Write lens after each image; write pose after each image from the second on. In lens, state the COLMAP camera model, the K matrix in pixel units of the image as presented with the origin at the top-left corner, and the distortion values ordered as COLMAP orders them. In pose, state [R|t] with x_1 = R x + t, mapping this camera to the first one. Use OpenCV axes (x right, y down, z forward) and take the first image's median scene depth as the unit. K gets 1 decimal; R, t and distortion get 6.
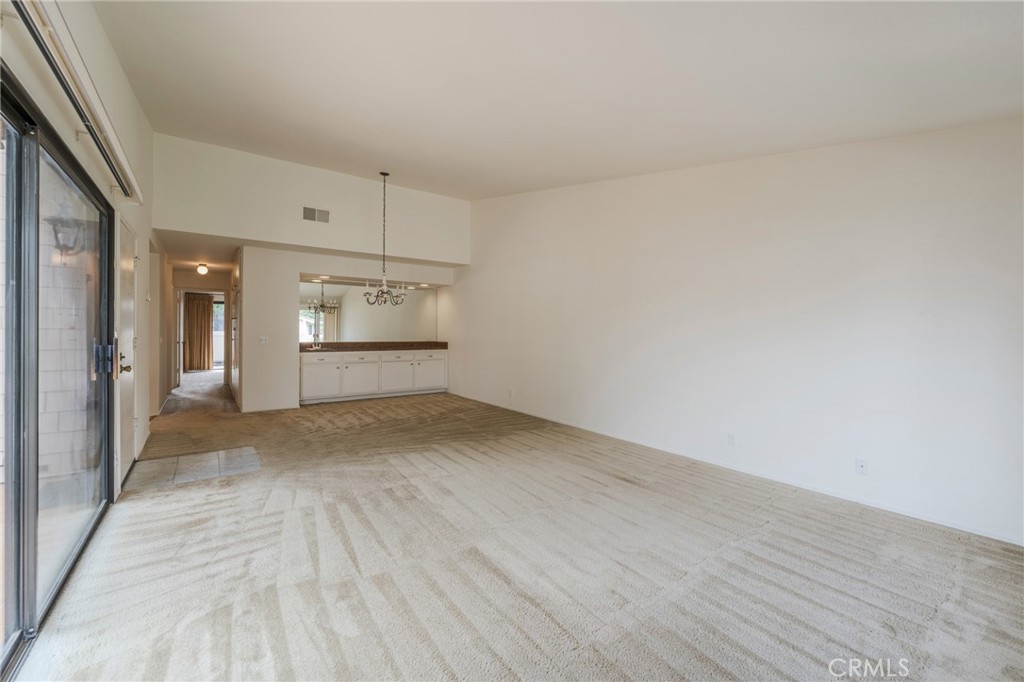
lens RADIAL K [[412.0, 0, 526.8], [0, 412.0, 333.8], [0, 0, 1]] dist [-0.026161, -0.000020]
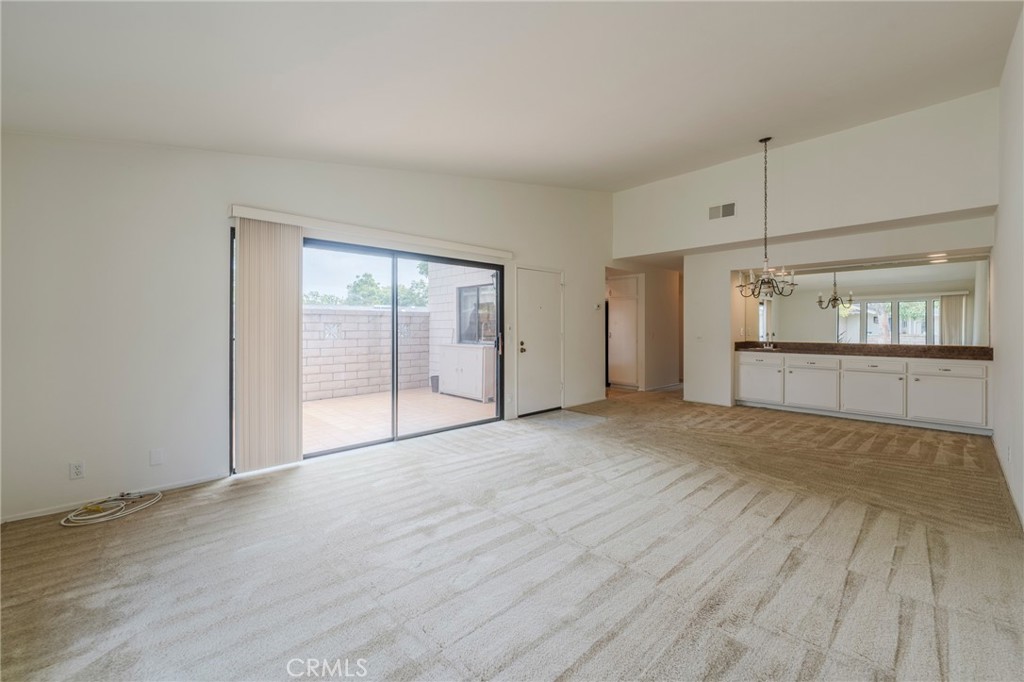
lens RADIAL K [[421.6, 0, 509.2], [0, 421.6, 328.1], [0, 0, 1]] dist [0.000586, -0.000053]
pose [[0.076930, -0.006694, -0.997014, 0.640883], [-0.003493, 0.999970, -0.006983, -0.001159], [0.997030, 0.004020, 0.076904, 0.575115]]
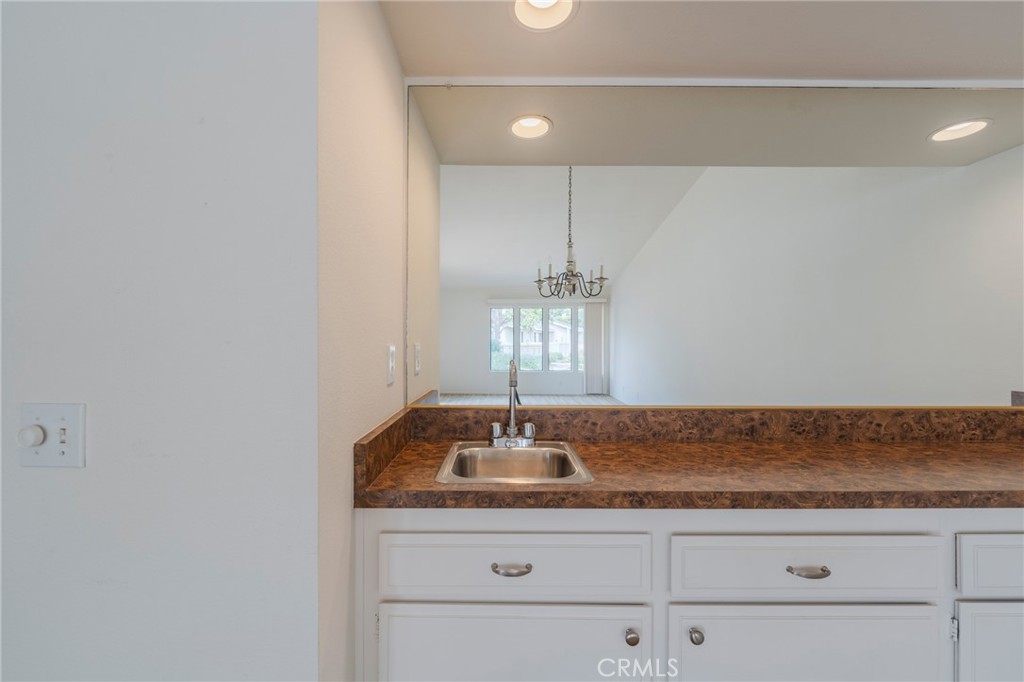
lens RADIAL K [[418.2, 0, 508.1], [0, 418.2, 349.8], [0, 0, 1]] dist [-0.001133, -0.000240]
pose [[0.796091, 0.006627, -0.605140, -0.671615], [0.001399, 0.999917, 0.012790, -0.012241], [0.605175, -0.011028, 0.796016, 1.413797]]
